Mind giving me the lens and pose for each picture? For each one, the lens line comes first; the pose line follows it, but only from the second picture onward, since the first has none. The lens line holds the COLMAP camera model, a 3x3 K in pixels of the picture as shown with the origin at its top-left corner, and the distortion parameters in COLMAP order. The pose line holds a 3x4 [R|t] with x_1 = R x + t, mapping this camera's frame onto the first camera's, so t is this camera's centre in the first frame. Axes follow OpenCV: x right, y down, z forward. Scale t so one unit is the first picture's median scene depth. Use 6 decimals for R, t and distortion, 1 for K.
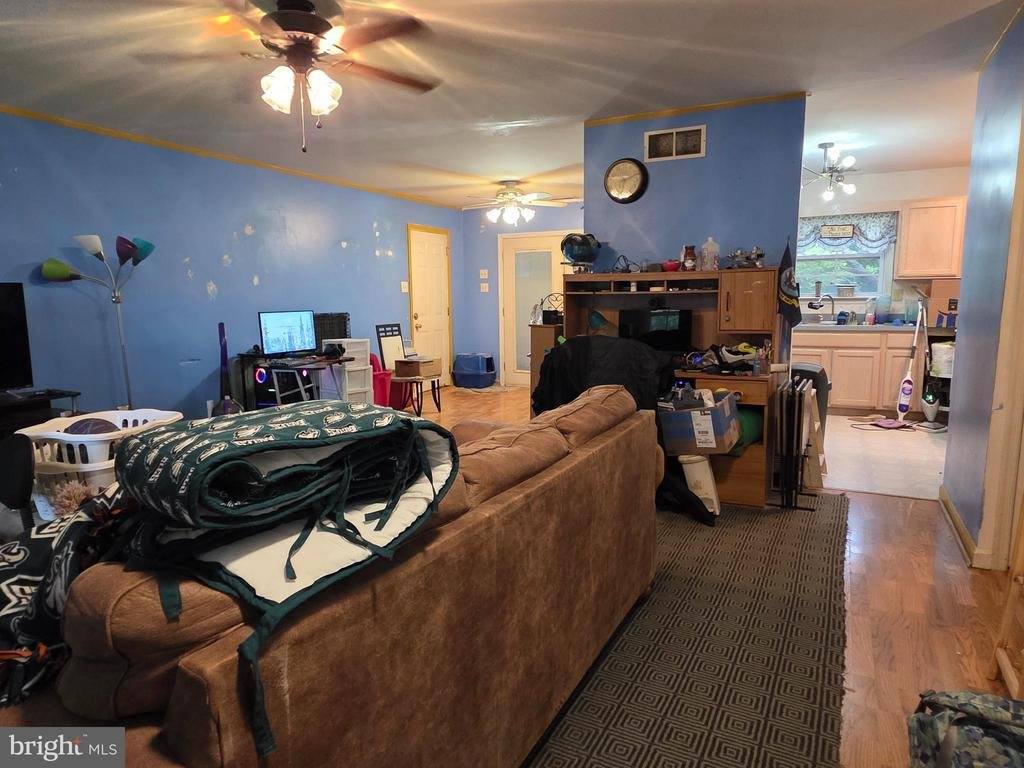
lens RADIAL K [[646.5, 0, 512.0], [0, 646.5, 384.0], [0, 0, 1]] dist [0.000854, 0.000084]
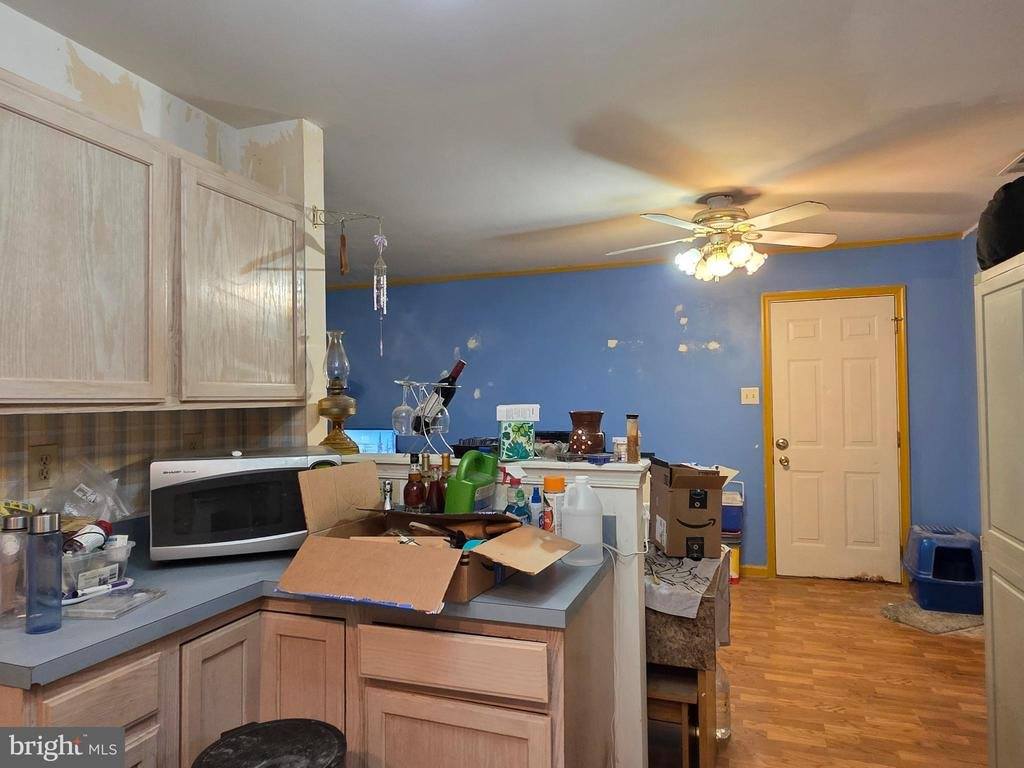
lens RADIAL K [[646.5, 0, 512.0], [0, 646.5, 384.0], [0, 0, 1]] dist [0.000854, 0.000084]
pose [[0.157696, -0.017644, -0.987330, 0.427103], [-0.127724, 0.991077, -0.038111, -0.112472], [0.979193, 0.132116, 0.154035, 0.703452]]
